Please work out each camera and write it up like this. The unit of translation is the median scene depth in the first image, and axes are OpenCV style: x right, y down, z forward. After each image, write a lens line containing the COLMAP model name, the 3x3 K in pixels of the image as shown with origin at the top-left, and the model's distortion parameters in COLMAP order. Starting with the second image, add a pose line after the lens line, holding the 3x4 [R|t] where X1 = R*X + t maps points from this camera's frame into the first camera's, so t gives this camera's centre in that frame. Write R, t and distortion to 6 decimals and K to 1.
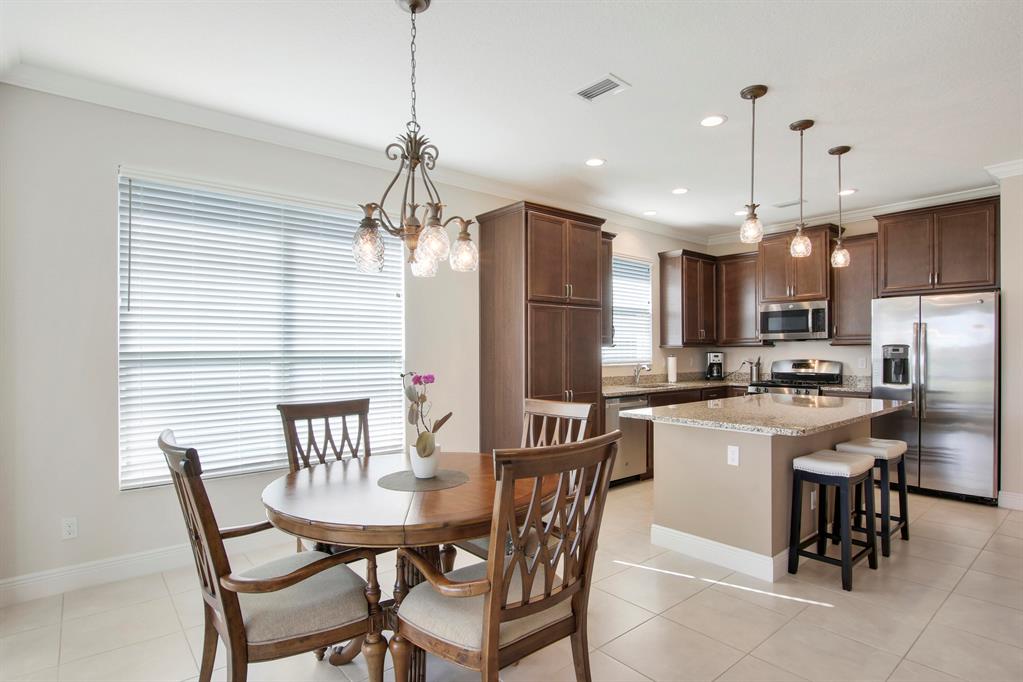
lens RADIAL K [[531.4, 0, 521.8], [0, 531.4, 347.1], [0, 0, 1]] dist [-0.027816, 0.001481]
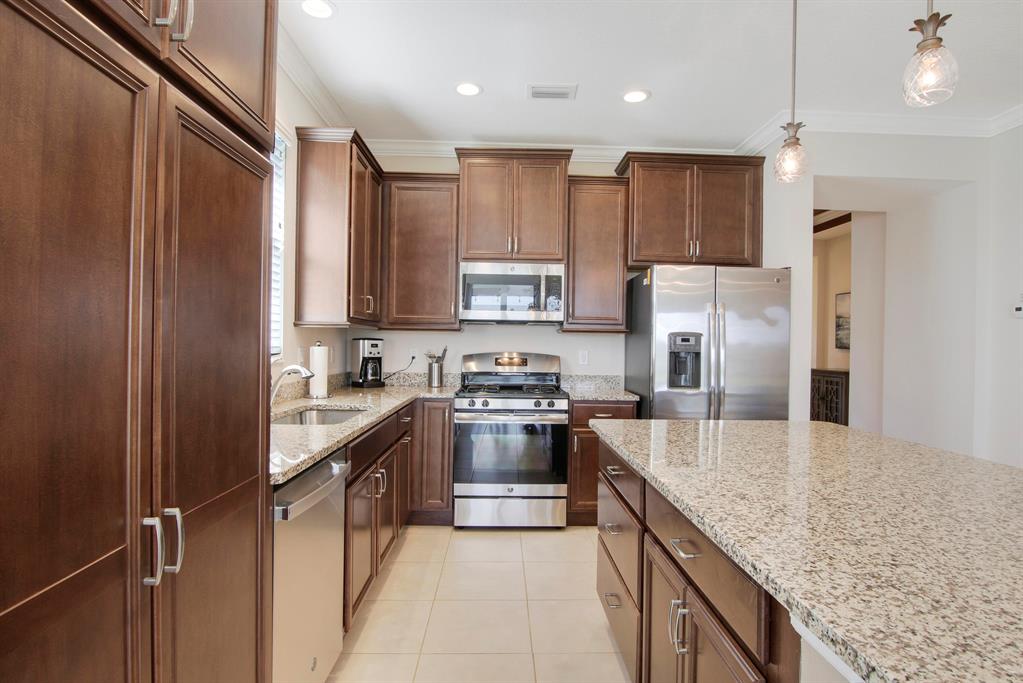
lens RADIAL K [[531.4, 0, 521.8], [0, 531.4, 347.6], [0, 0, 1]] dist [-0.027816, 0.001481]
pose [[0.620290, 0.009760, 0.784312, 0.016592], [-0.024532, 0.999675, 0.006962, 0.013505], [-0.783989, -0.023559, 0.620327, 0.614100]]
